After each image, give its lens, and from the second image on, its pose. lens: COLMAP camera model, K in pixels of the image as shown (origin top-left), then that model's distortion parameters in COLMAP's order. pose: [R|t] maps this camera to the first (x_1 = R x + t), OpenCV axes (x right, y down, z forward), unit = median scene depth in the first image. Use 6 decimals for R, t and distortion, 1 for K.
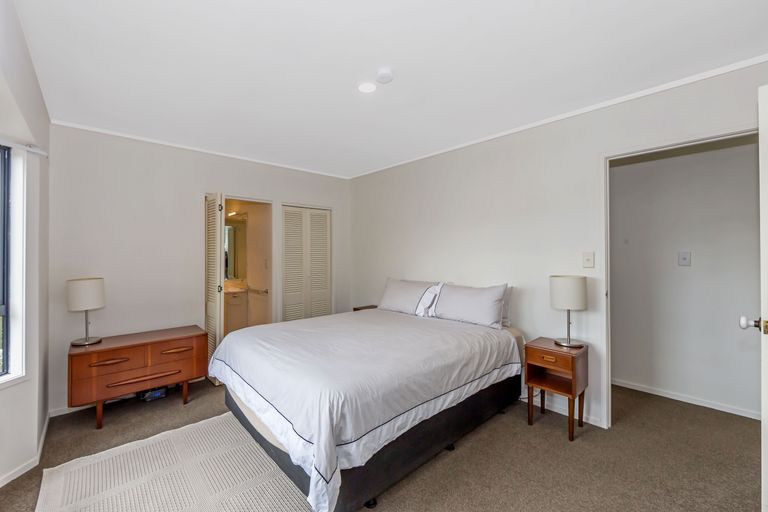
lens RADIAL K [[307.2, 0, 384.0], [0, 307.2, 256.0], [0, 0, 1]] dist [-0.001035, -0.000065]
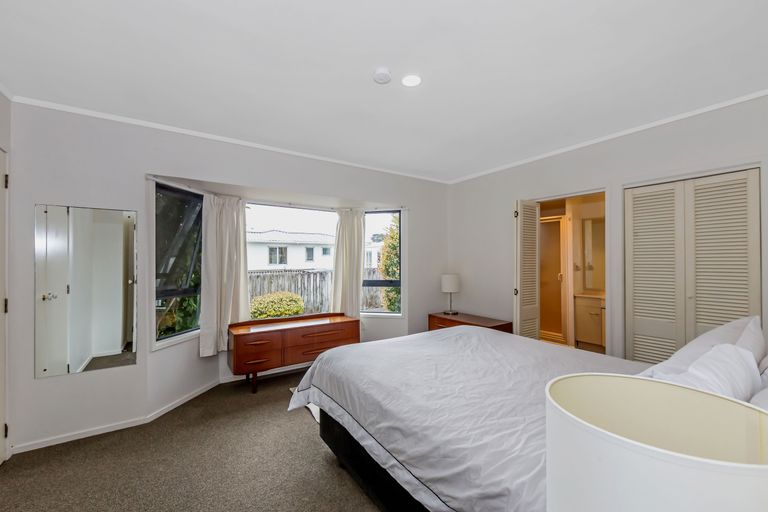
lens RADIAL K [[307.2, 0, 384.0], [0, 307.2, 256.0], [0, 0, 1]] dist [-0.001035, -0.000065]
pose [[-0.141649, -0.009604, -0.989870, 0.891131], [0.008310, 0.999906, -0.010891, -0.011317], [0.989882, -0.009769, -0.141556, 1.026102]]
